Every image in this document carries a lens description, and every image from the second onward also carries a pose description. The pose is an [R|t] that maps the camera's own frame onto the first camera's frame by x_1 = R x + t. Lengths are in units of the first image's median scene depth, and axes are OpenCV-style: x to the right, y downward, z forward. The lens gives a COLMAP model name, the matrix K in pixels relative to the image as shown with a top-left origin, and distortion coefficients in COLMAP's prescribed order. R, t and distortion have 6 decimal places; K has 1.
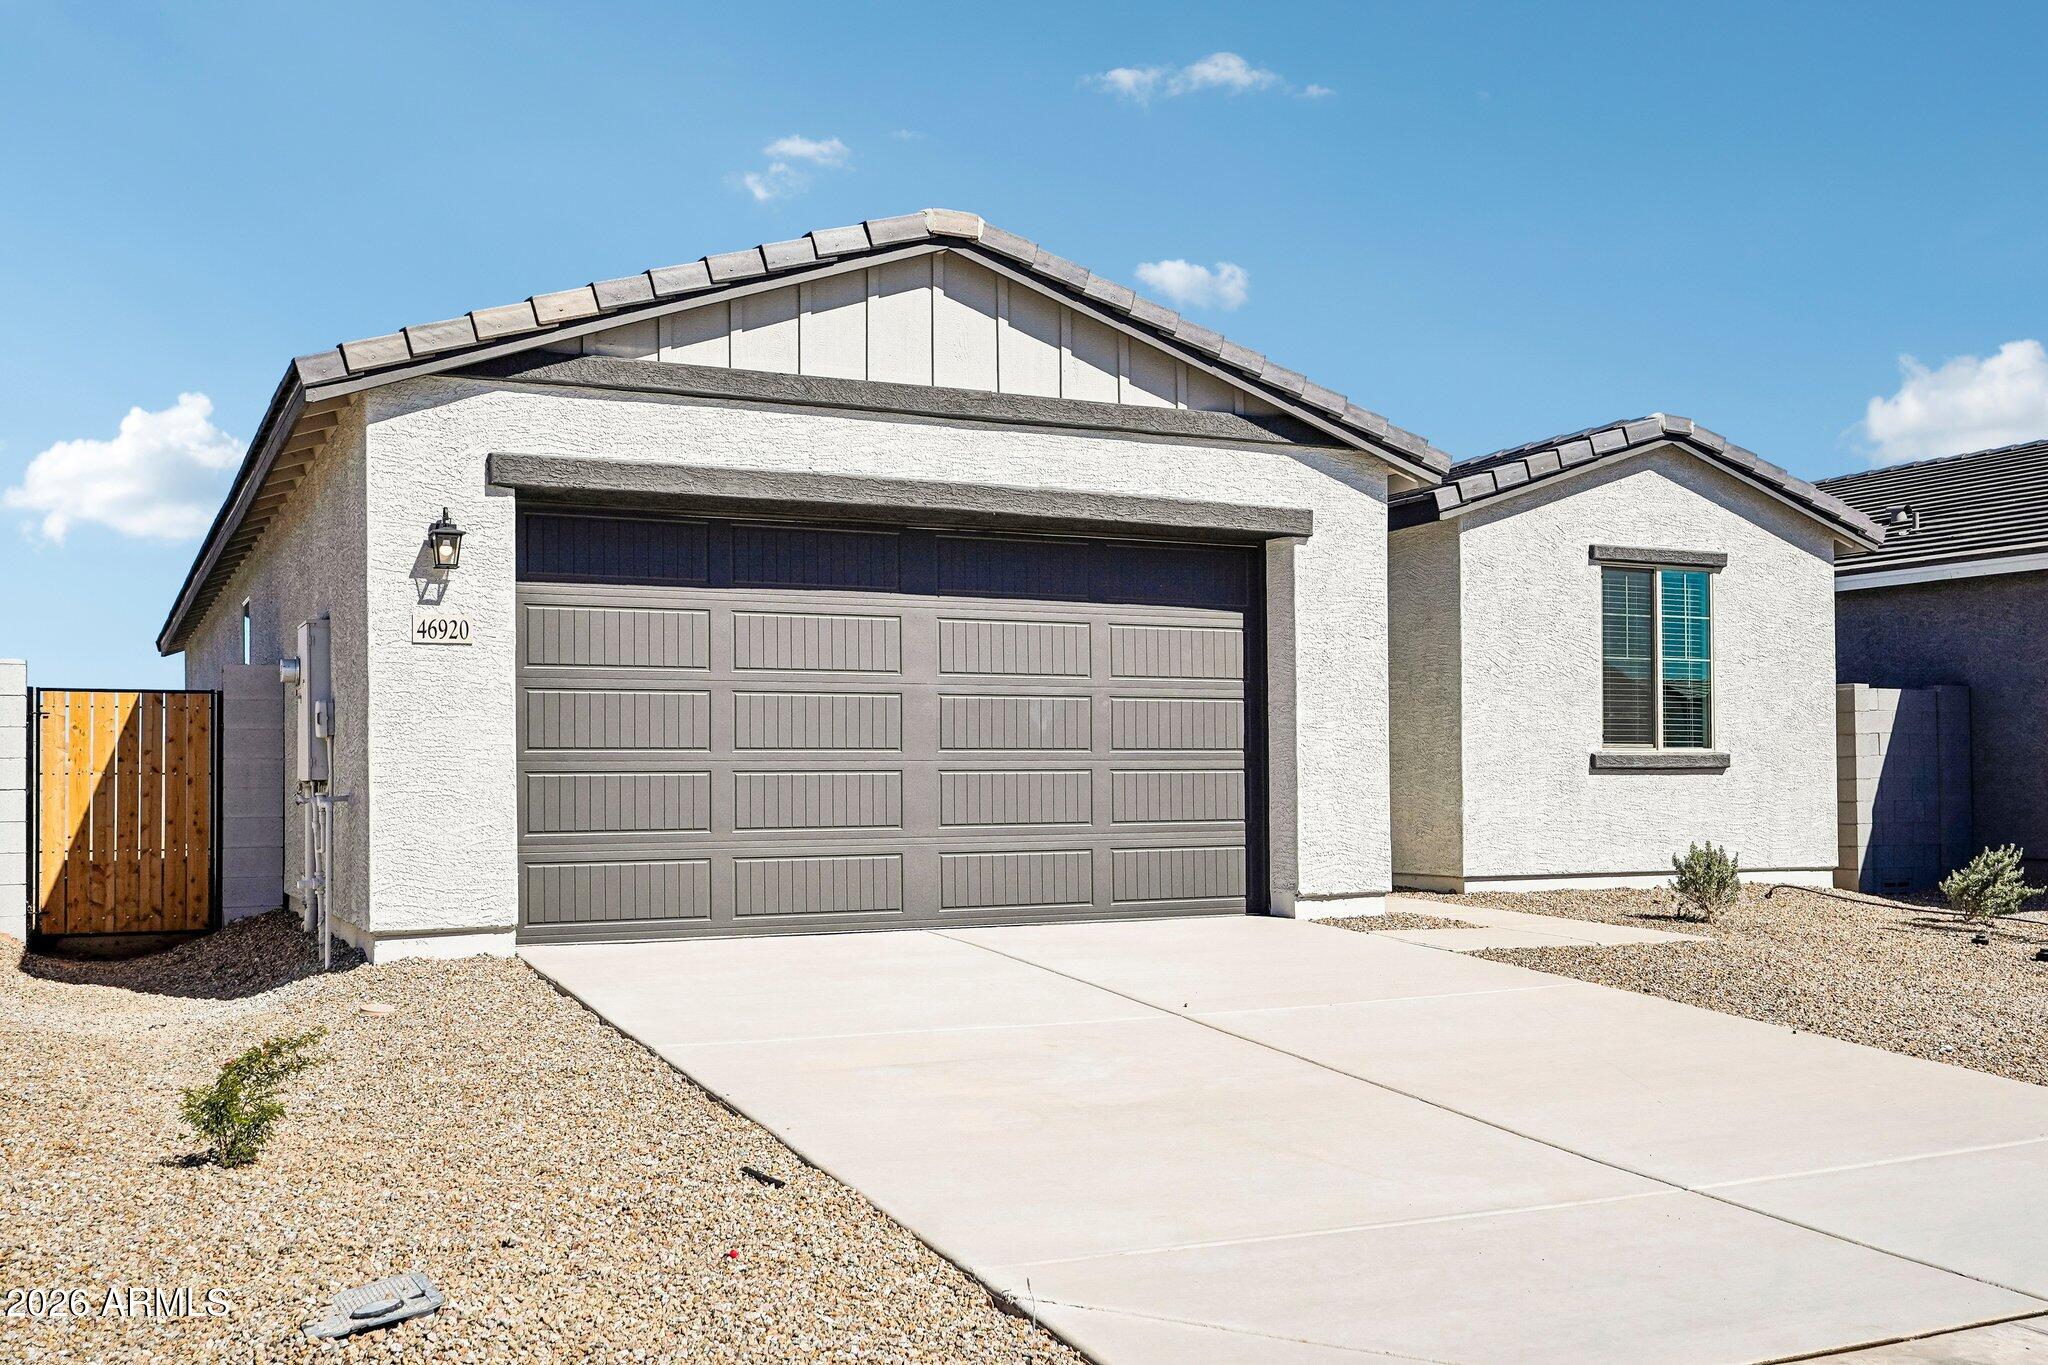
lens RADIAL K [[1939.2, 0, 1024.8], [0, 1939.2, 740.2], [0, 0, 1]] dist [-0.016900, 0.000000]
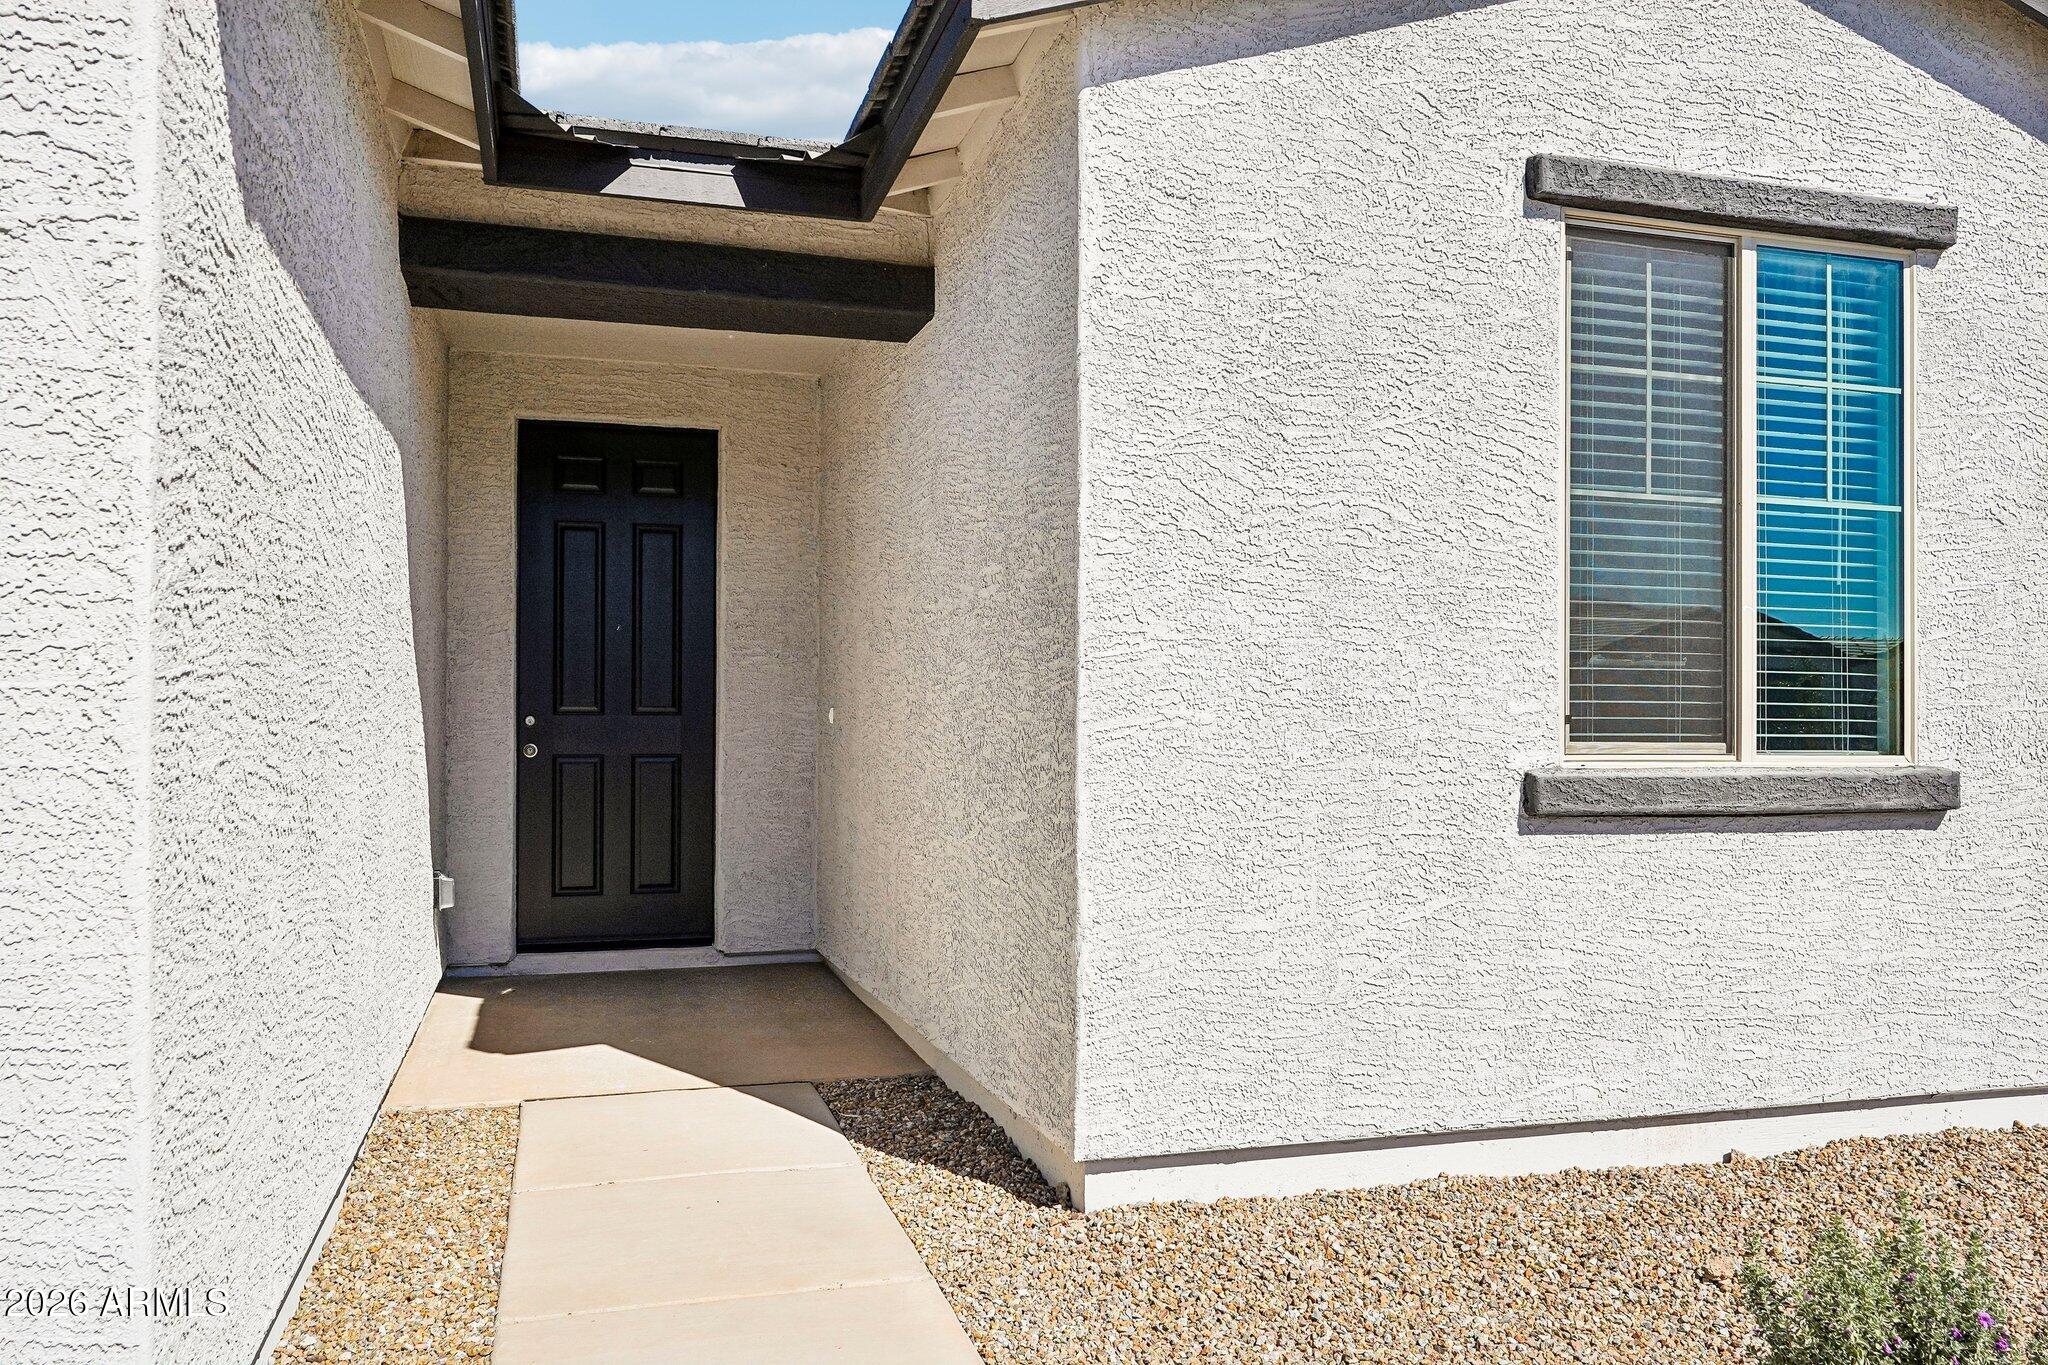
lens RADIAL K [[1559.4, 0, 1023.3], [0, 1559.4, 699.9], [0, 0, 1]] dist [0.008112, -0.003194]
pose [[0.988365, 0.007923, -0.151895, 0.246758], [-0.007387, 0.999964, 0.004099, -0.006178], [0.151922, -0.002929, 0.988388, 0.715738]]
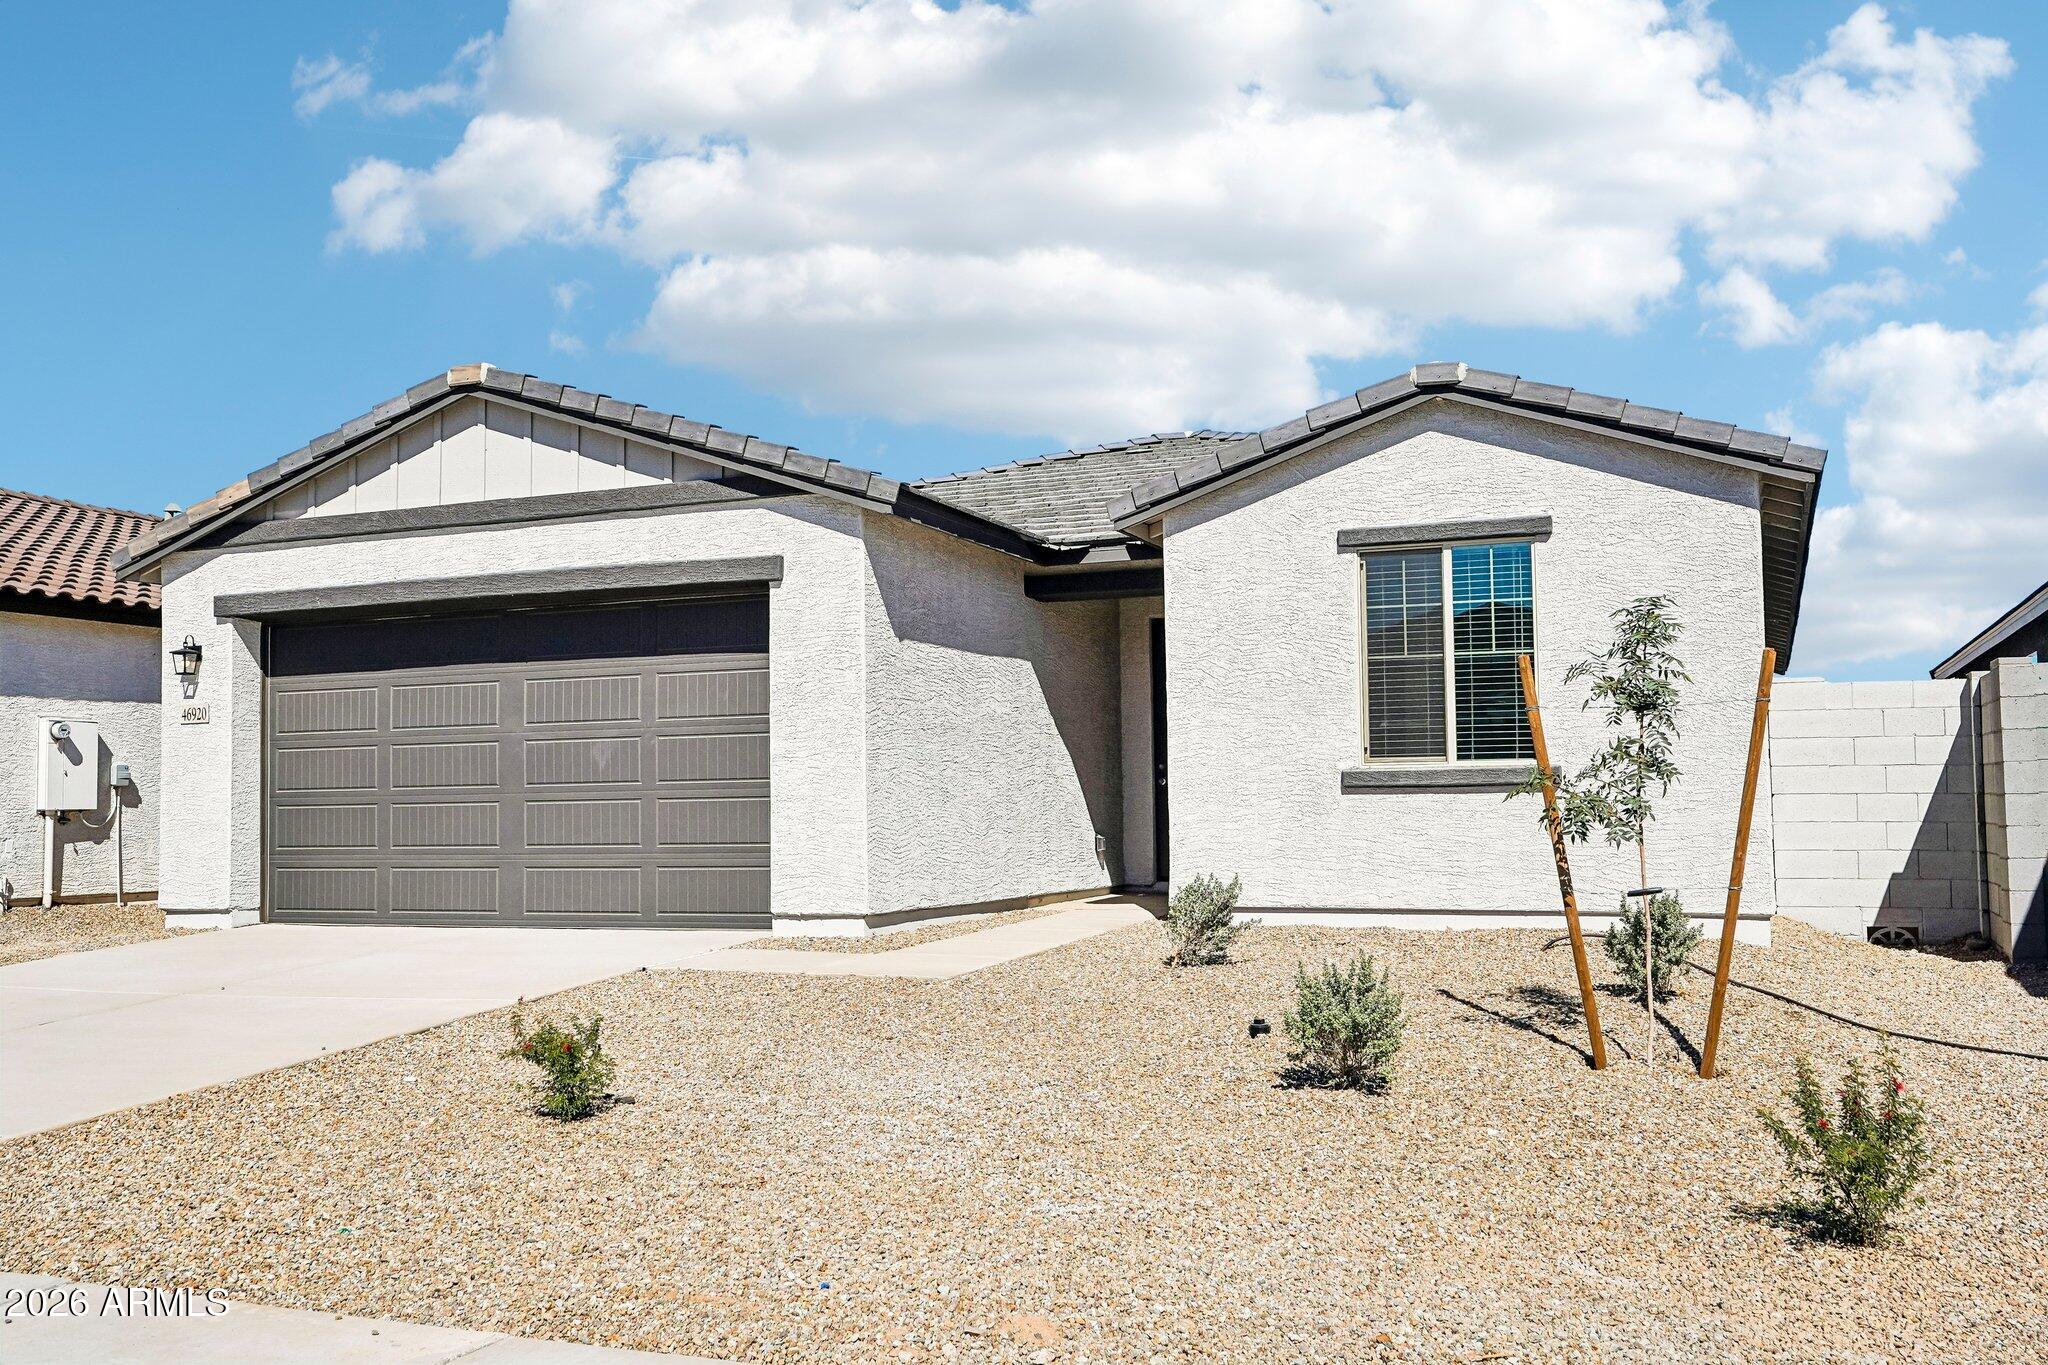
lens RADIAL K [[1778.1, 0, 1018.4], [0, 1778.1, 684.7], [0, 0, 1]] dist [0.000120, -0.018415]
pose [[0.670373, -0.054556, -0.740016, 0.786148], [0.025809, 0.998404, -0.050224, 0.004980], [0.741575, 0.014570, 0.670712, 0.355805]]
